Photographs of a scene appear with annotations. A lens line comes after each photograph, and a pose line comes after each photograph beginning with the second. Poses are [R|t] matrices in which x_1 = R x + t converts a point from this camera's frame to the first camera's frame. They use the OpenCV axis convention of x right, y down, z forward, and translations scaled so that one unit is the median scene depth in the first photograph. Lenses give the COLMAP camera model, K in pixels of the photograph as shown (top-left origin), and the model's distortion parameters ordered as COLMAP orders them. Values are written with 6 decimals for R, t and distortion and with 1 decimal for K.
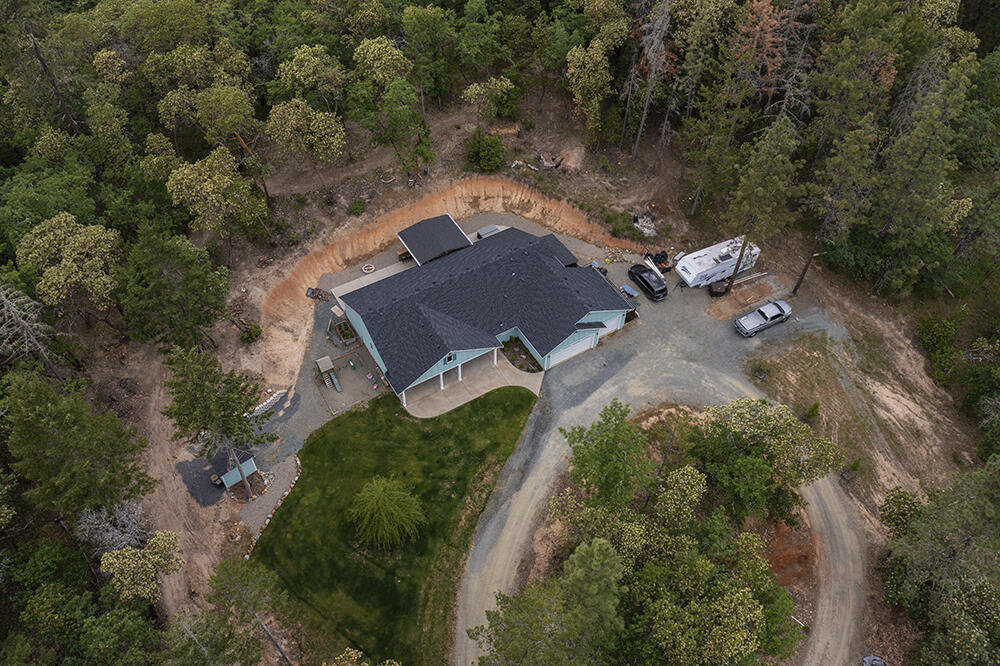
lens RADIAL K [[786.8, 0, 492.6], [0, 786.8, 328.0], [0, 0, 1]] dist [-0.033994, 0.010632]
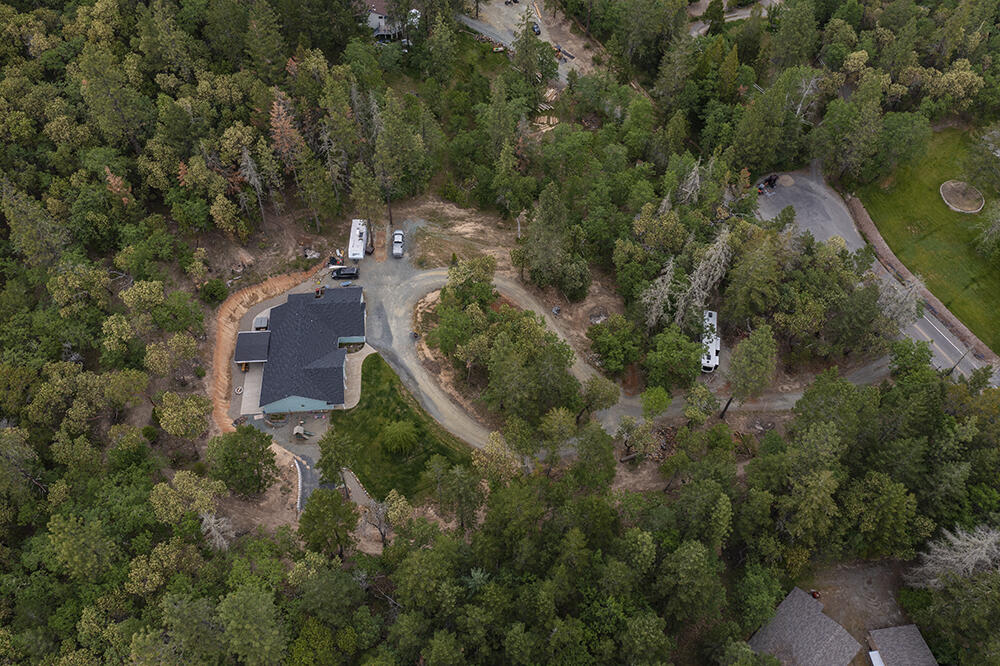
lens RADIAL K [[786.8, 0, 492.6], [0, 786.8, 328.0], [0, 0, 1]] dist [-0.033994, 0.010632]
pose [[0.452164, -0.720963, 0.525129, -0.701182], [0.676161, 0.661031, 0.325336, -0.344664], [-0.581682, 0.207967, 0.786381, -0.587548]]
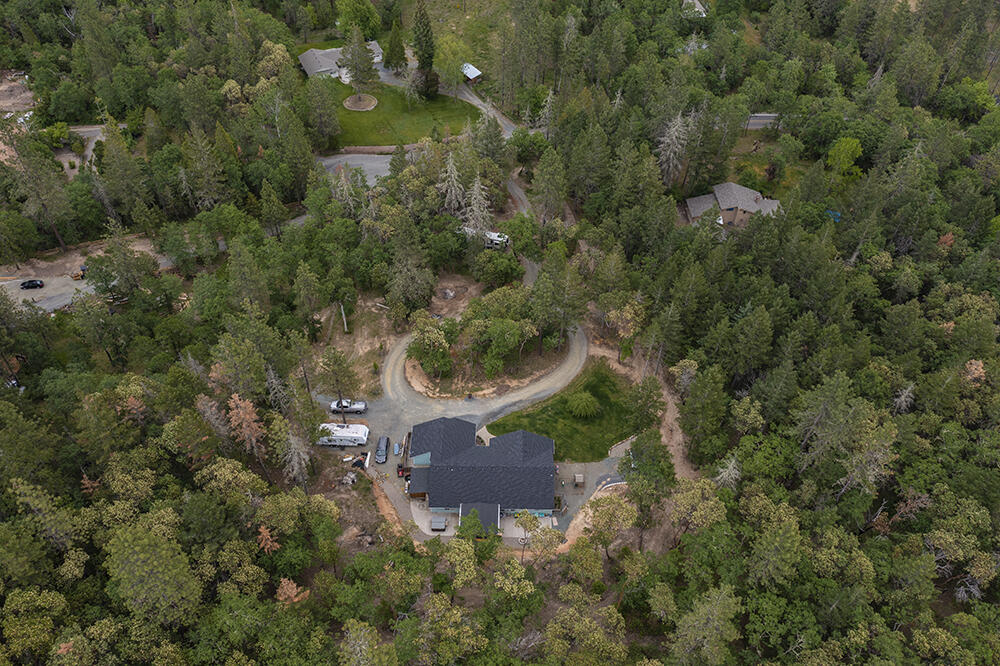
lens RADIAL K [[786.8, 0, 492.6], [0, 786.8, 328.0], [0, 0, 1]] dist [-0.033994, 0.010632]
pose [[-0.845134, -0.393533, 0.361775, -0.518200], [0.398082, -0.011651, 0.917276, -1.546403], [-0.356763, 0.919237, 0.166504, 0.422350]]
